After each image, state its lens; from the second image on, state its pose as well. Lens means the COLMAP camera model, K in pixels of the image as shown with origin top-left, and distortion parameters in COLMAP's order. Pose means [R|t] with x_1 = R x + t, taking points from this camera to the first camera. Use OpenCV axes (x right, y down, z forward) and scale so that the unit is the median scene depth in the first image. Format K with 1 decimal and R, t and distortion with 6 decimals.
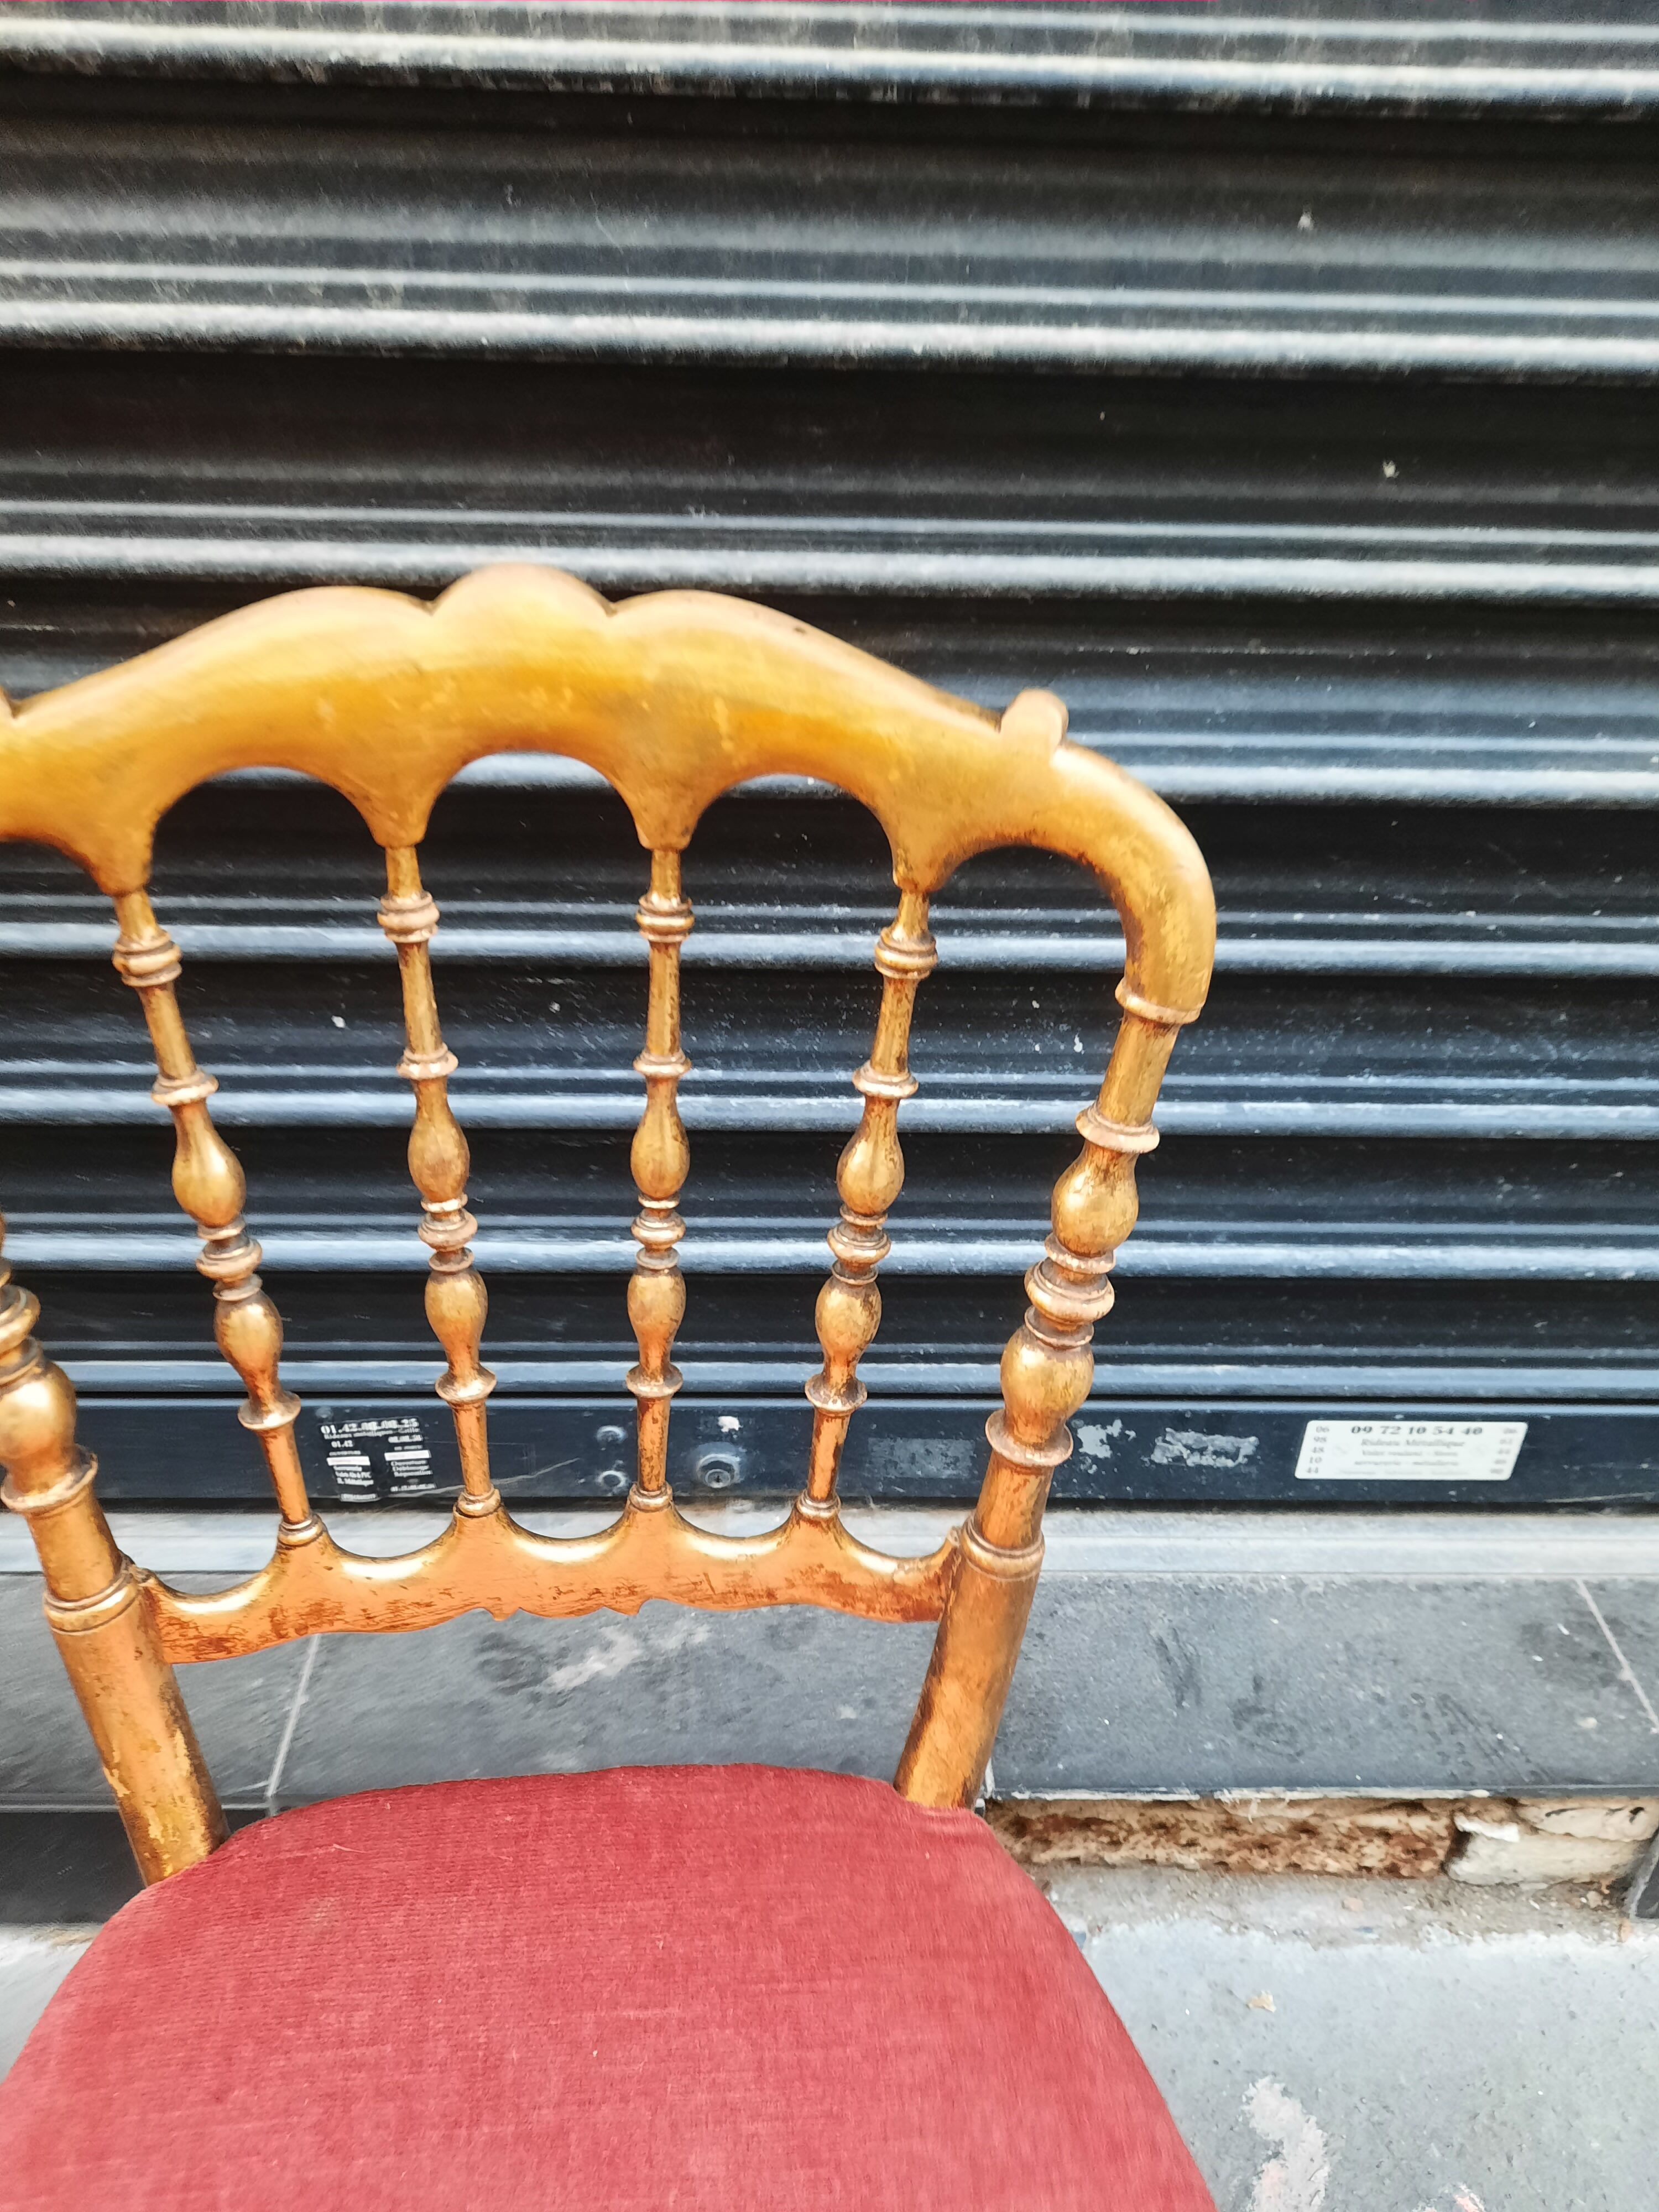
lens RADIAL K [[1617.2, 0, 792.5], [0, 1617.2, 1103.4], [0, 0, 1]] dist [0.014529, -0.018155]
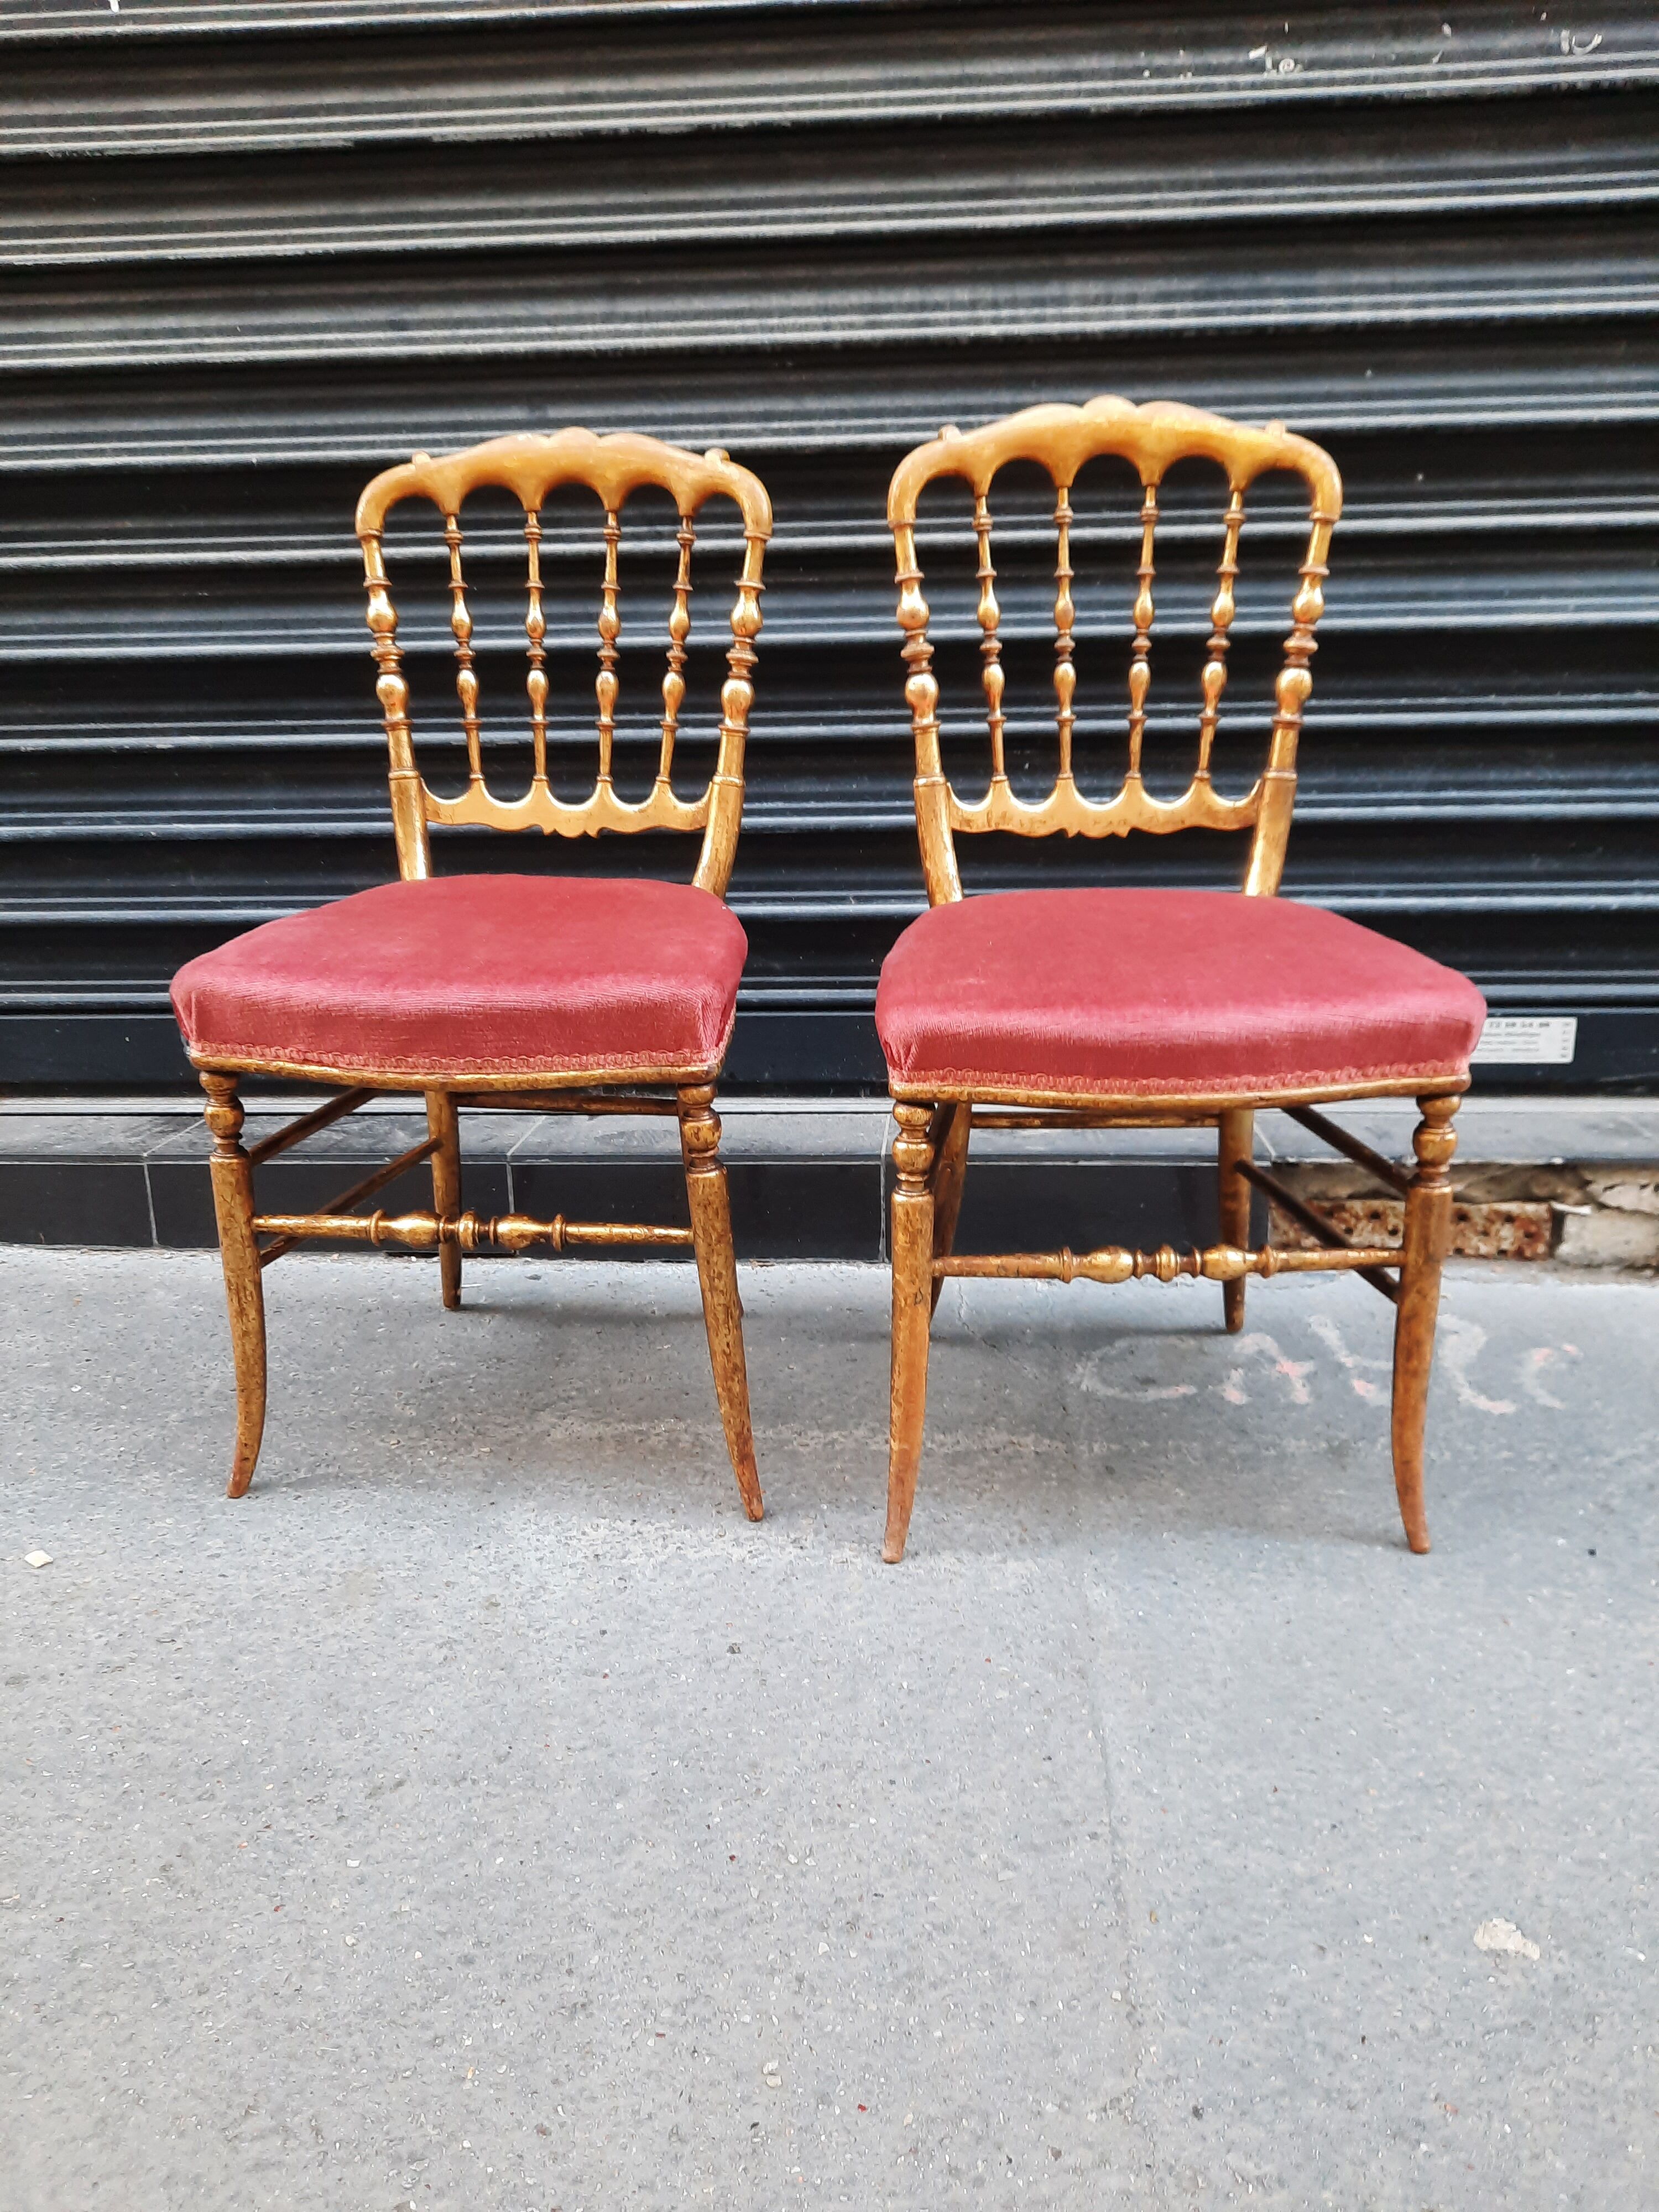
lens RADIAL K [[1617.2, 0, 813.6], [0, 1617.2, 1121.0], [0, 0, 1]] dist [0.014529, -0.018155]
pose [[0.994553, -0.016406, -0.102929, -0.205219], [-0.013687, 0.958424, -0.285020, 0.917257], [0.103325, 0.284877, 0.952979, -0.798927]]
